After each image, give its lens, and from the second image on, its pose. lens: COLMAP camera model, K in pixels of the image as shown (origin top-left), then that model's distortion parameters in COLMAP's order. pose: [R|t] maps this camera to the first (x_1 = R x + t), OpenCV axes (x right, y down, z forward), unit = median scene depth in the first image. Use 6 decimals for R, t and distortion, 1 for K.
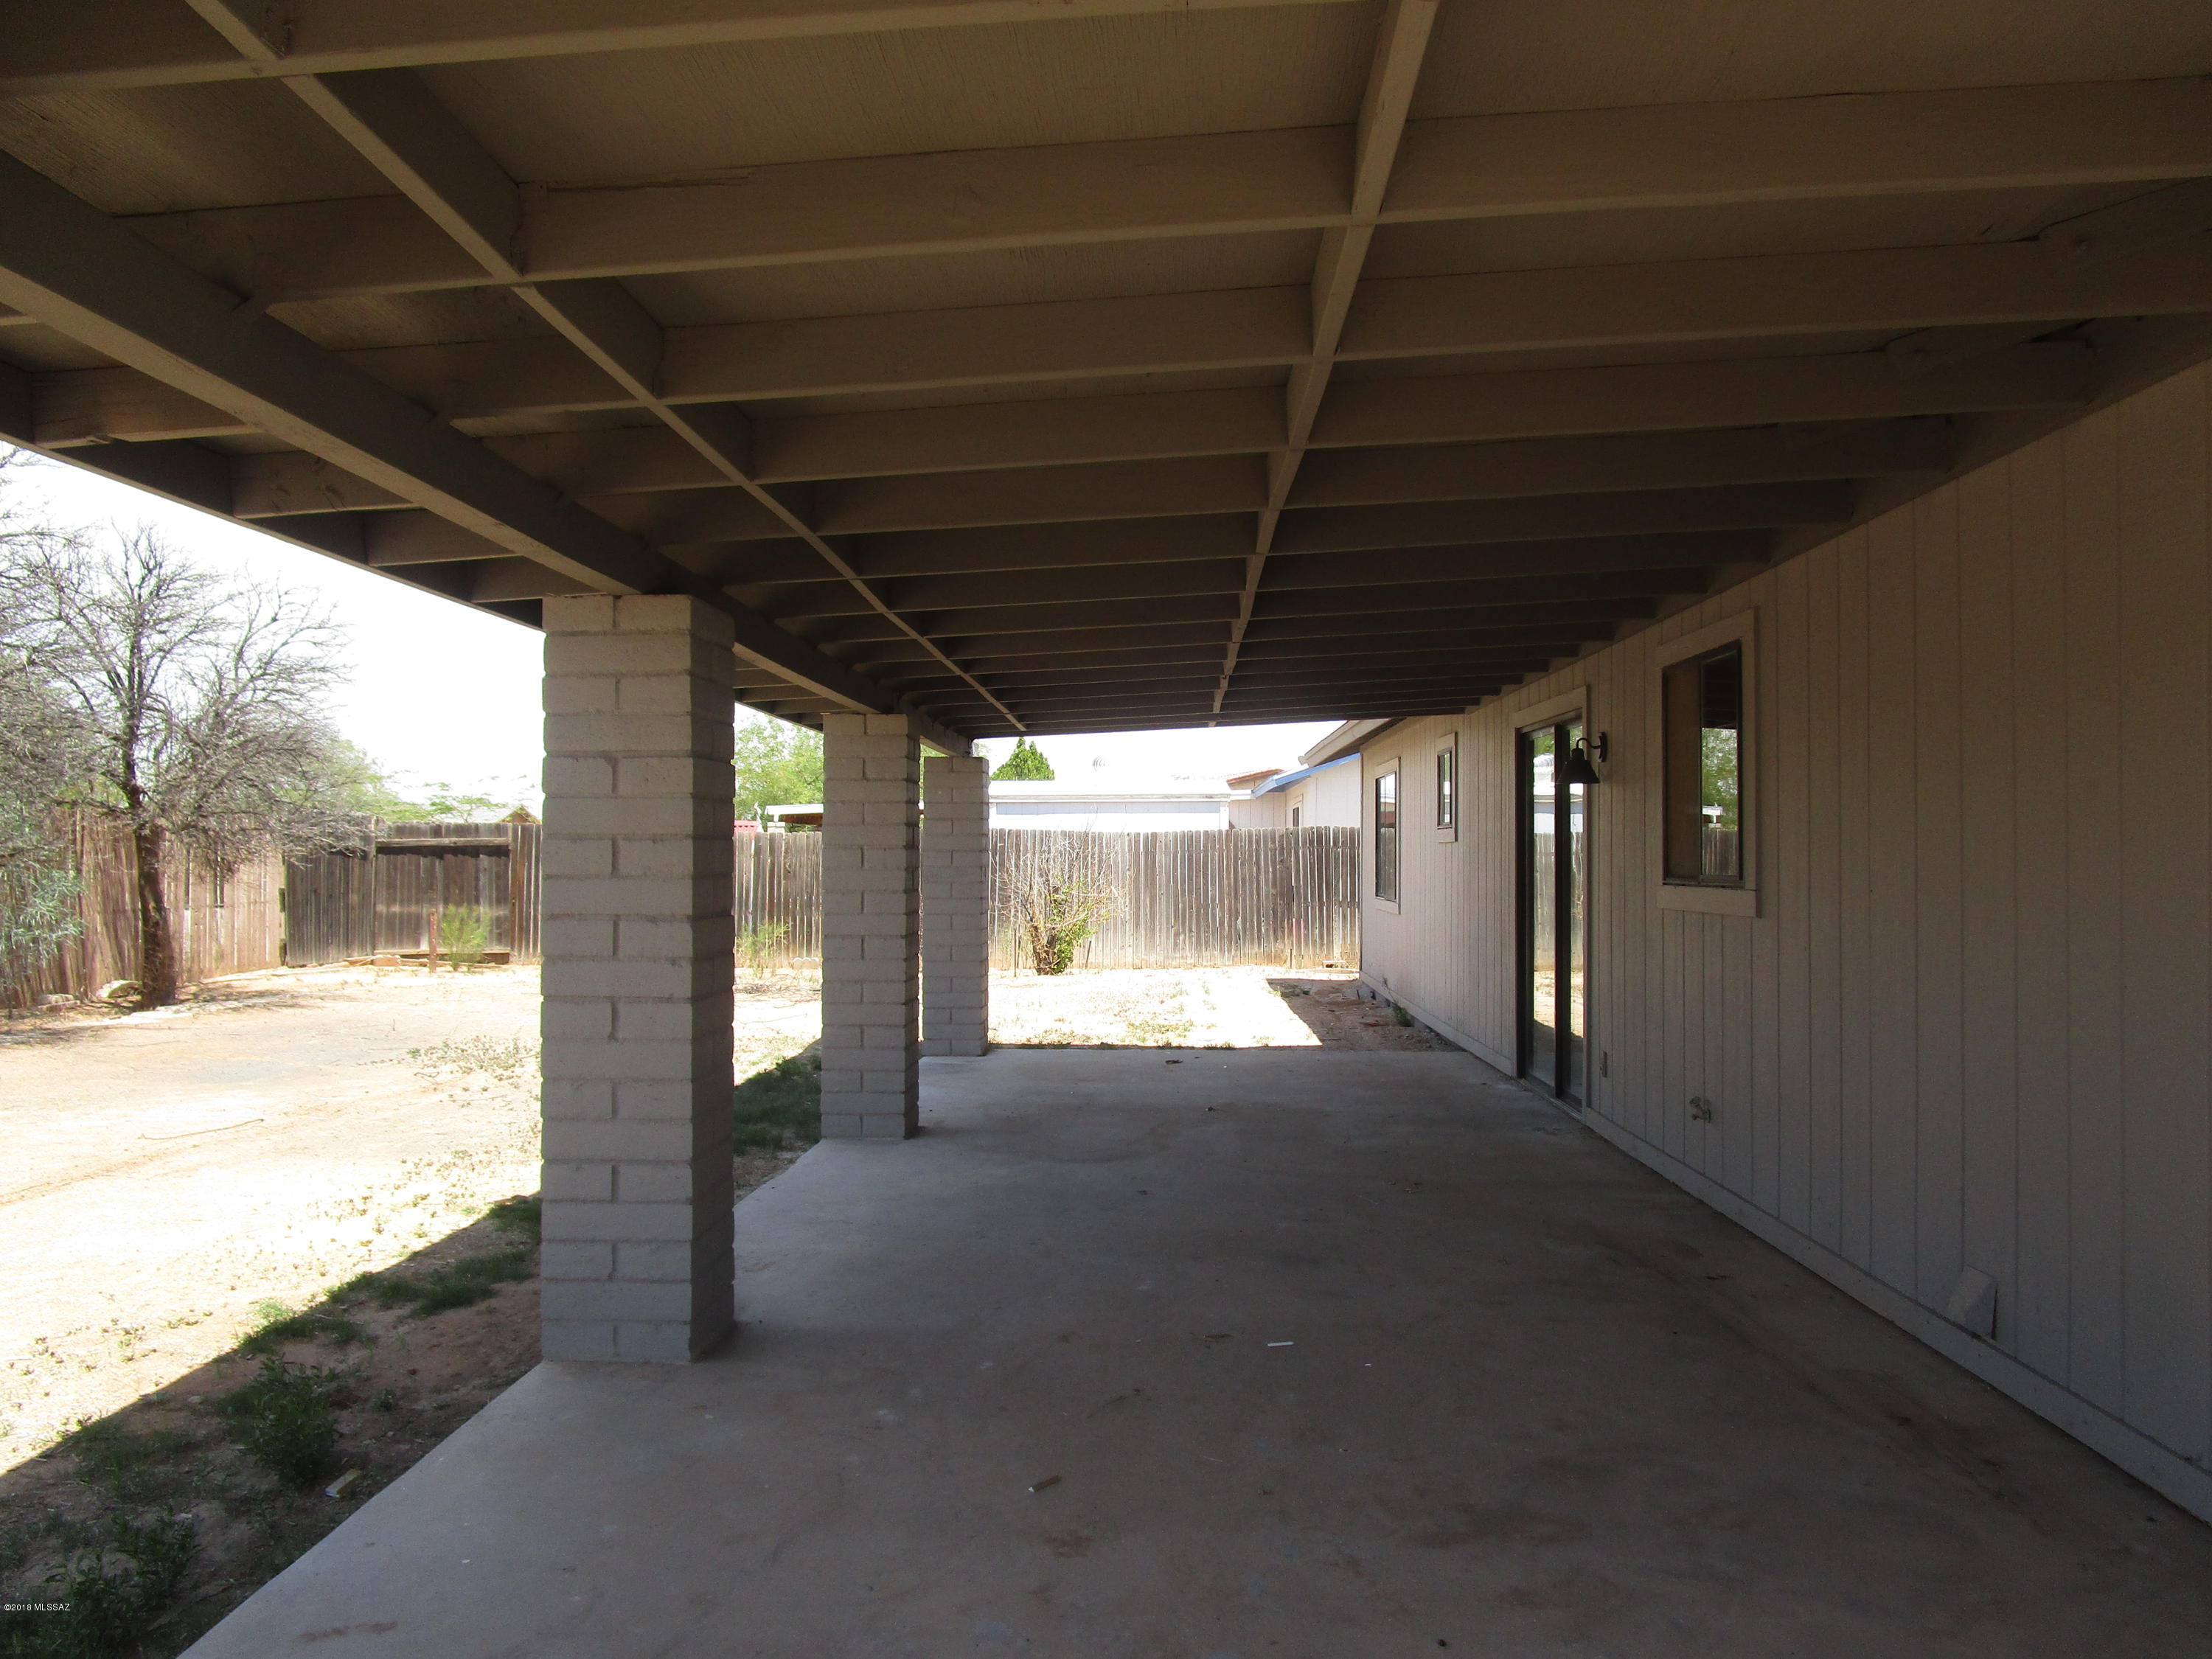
lens RADIAL K [[1612.7, 0, 1109.6], [0, 1612.7, 829.7], [0, 0, 1]] dist [-0.022473, 0.012740]
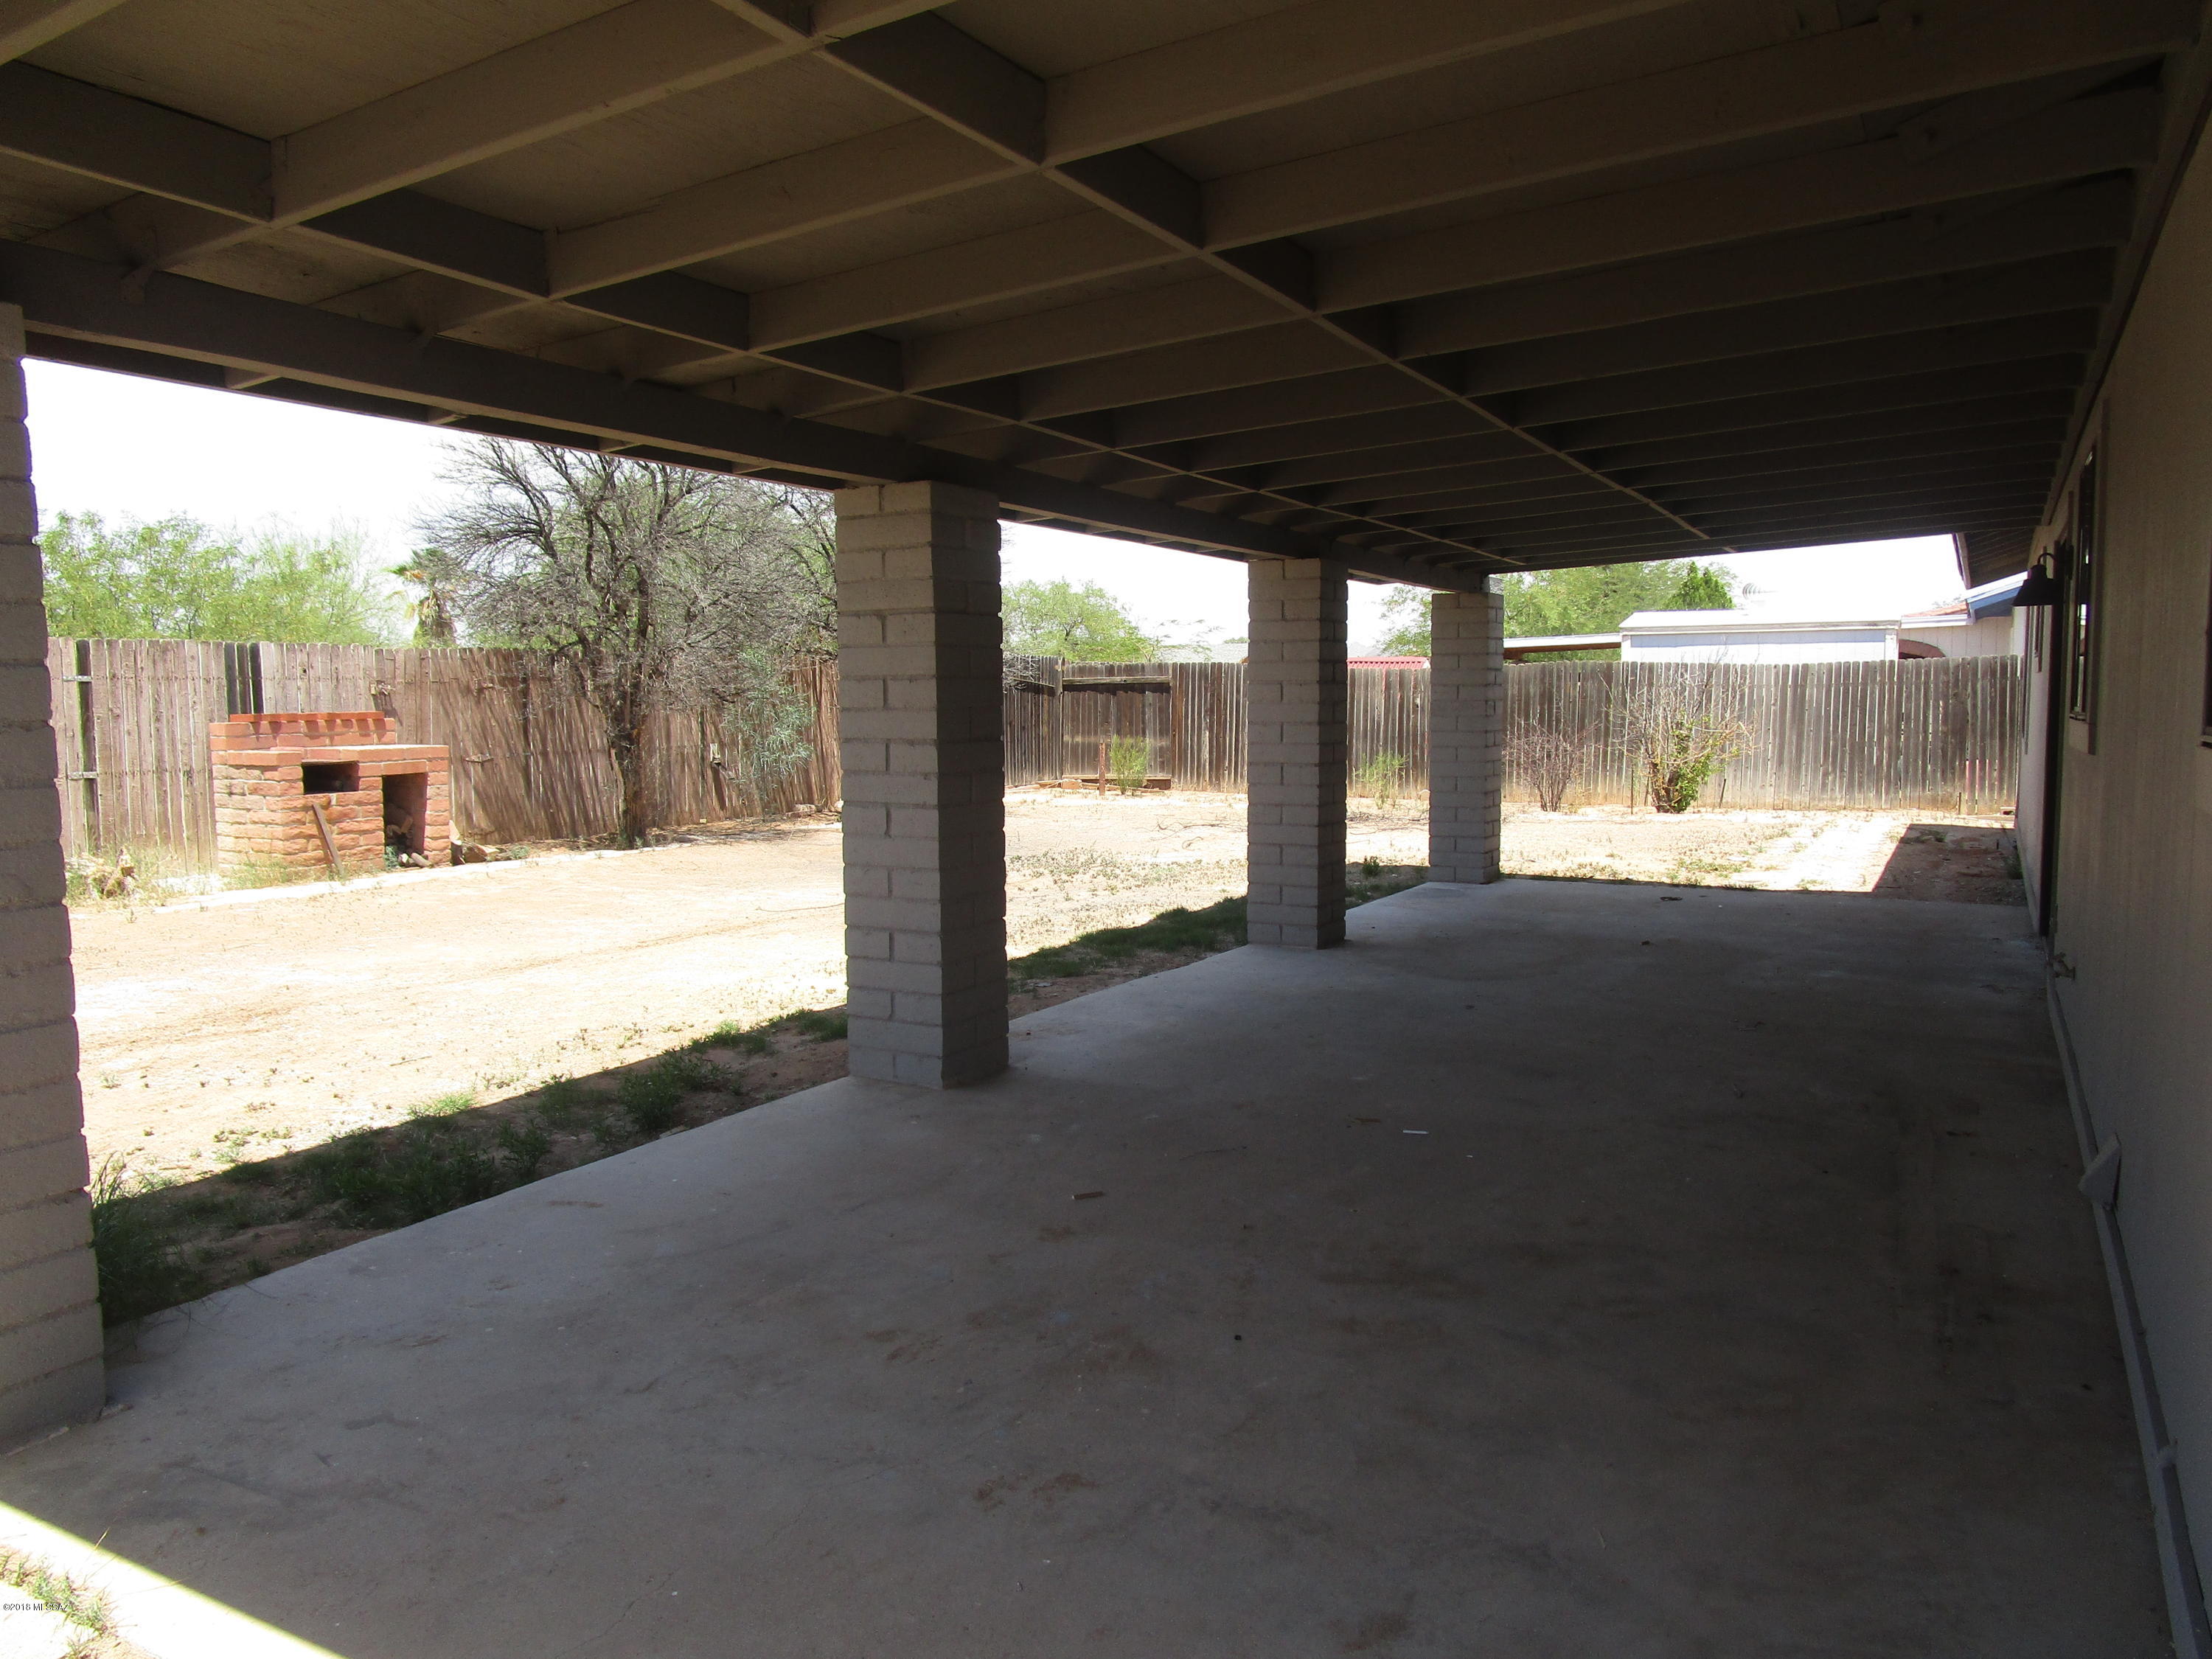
lens RADIAL K [[1612.7, 0, 1112.3], [0, 1612.7, 838.2], [0, 0, 1]] dist [-0.022473, 0.012740]
pose [[0.892072, 0.036478, -0.450418, 0.100163], [0.011996, 0.994474, 0.104297, -0.000004], [0.451734, -0.098444, 0.886705, -0.014154]]
